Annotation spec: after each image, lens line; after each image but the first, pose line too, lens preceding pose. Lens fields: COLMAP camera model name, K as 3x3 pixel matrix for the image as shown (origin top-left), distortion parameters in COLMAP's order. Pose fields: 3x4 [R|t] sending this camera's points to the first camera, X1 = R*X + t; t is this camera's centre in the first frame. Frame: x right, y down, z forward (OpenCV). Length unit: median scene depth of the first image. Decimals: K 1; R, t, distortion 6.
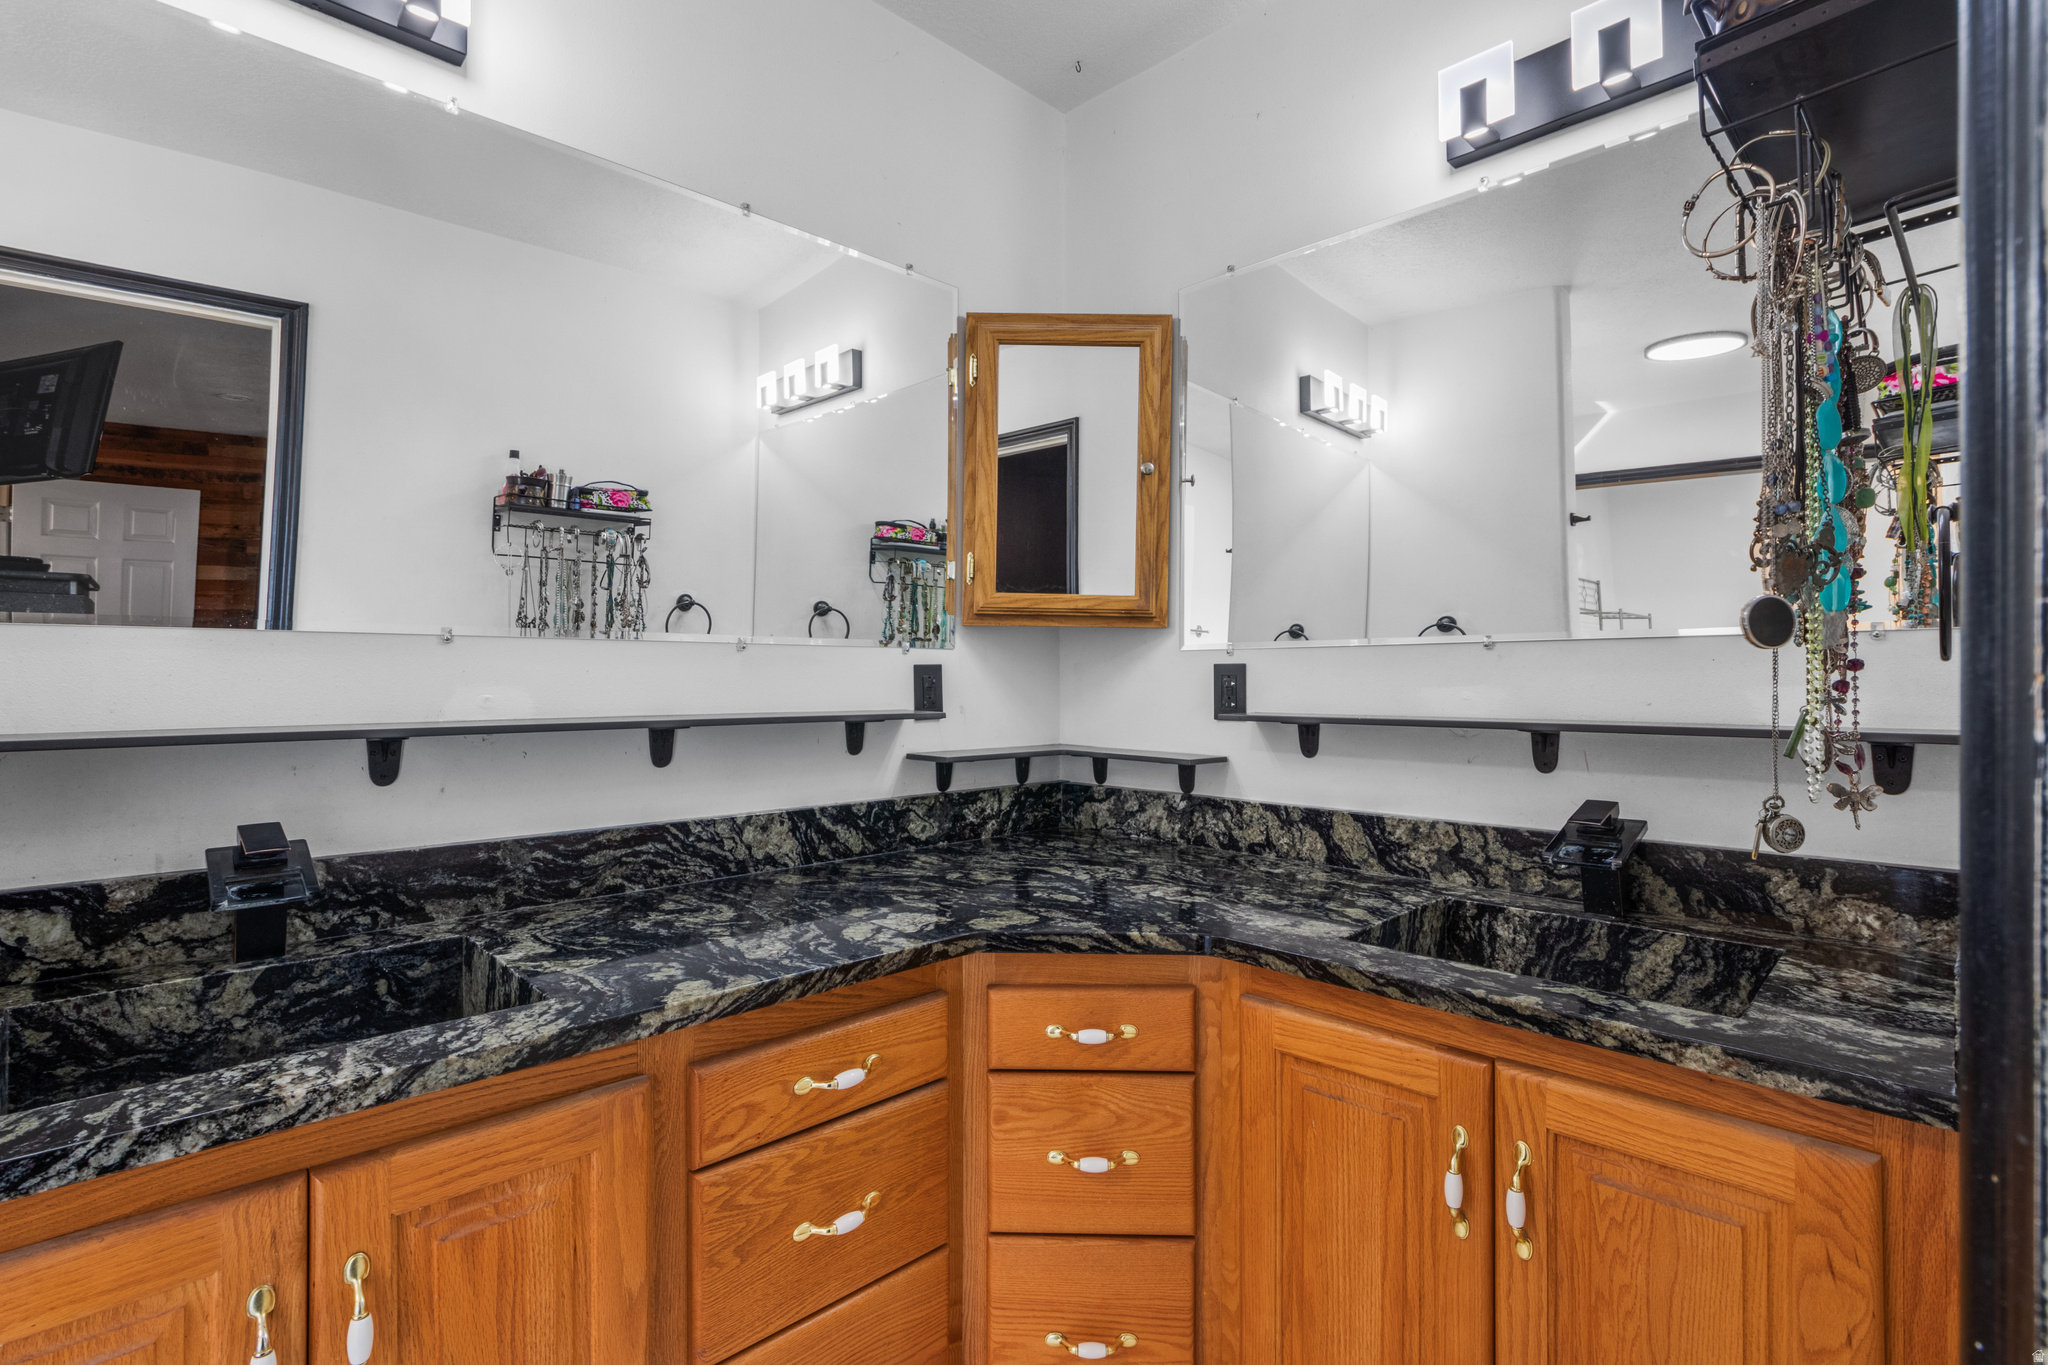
lens RADIAL K [[974.2, 0, 1020.7], [0, 974.2, 676.7], [0, 0, 1]] dist [0.003767, -0.000384]
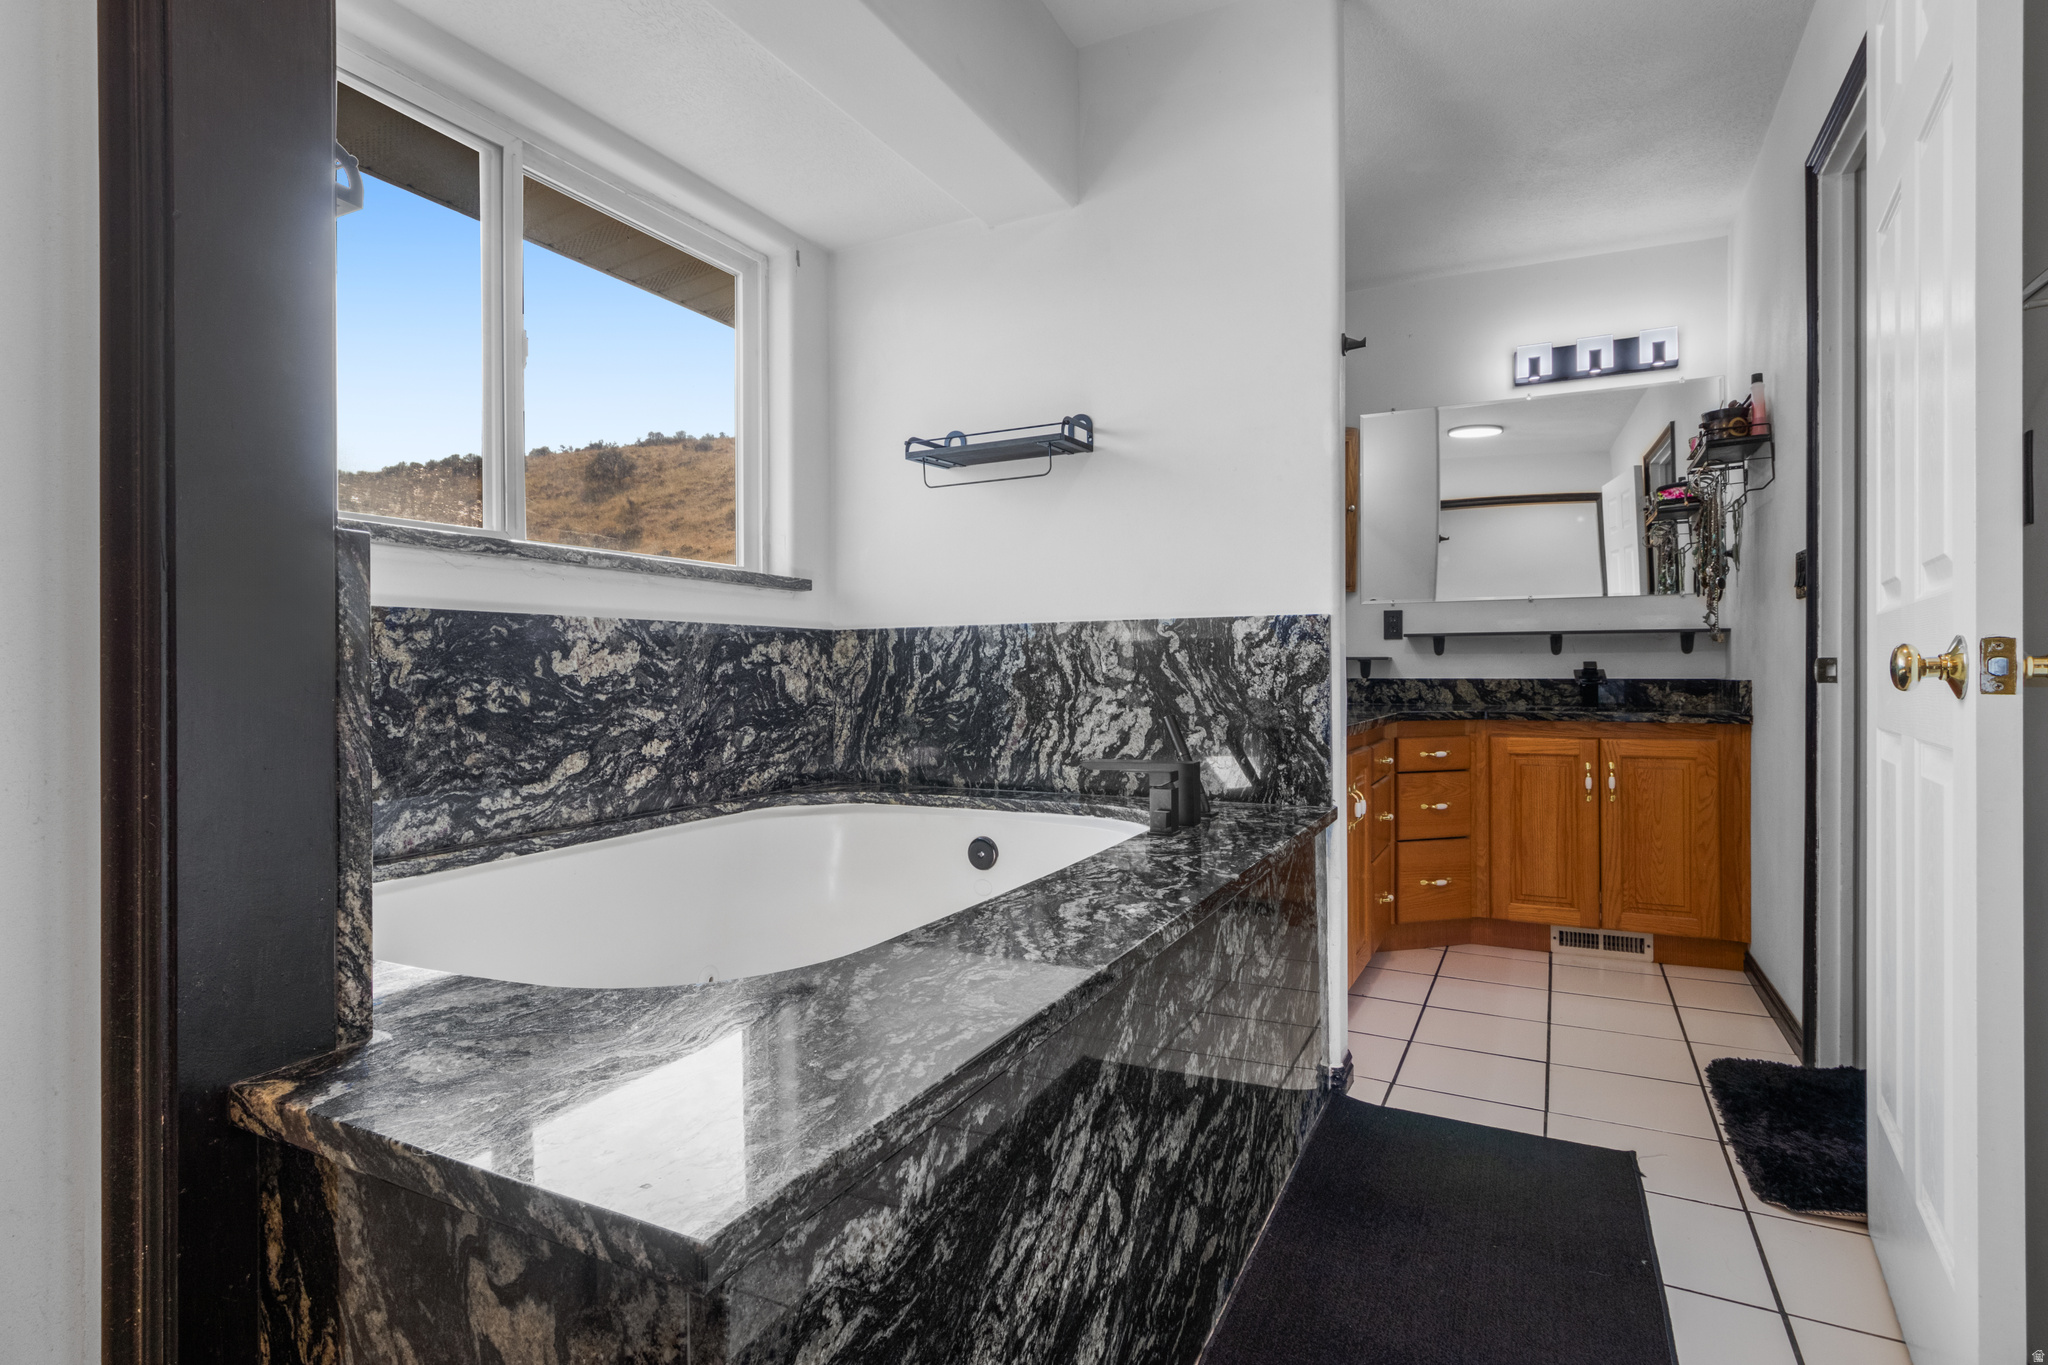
lens RADIAL K [[1040.4, 0, 1027.3], [0, 1040.4, 674.7], [0, 0, 1]] dist [-0.004727, -0.000280]
pose [[0.943523, 0.001271, 0.331303, -1.481914], [-0.001794, 0.999998, 0.001272, 0.145310], [-0.331301, -0.001794, 0.943523, -0.927471]]
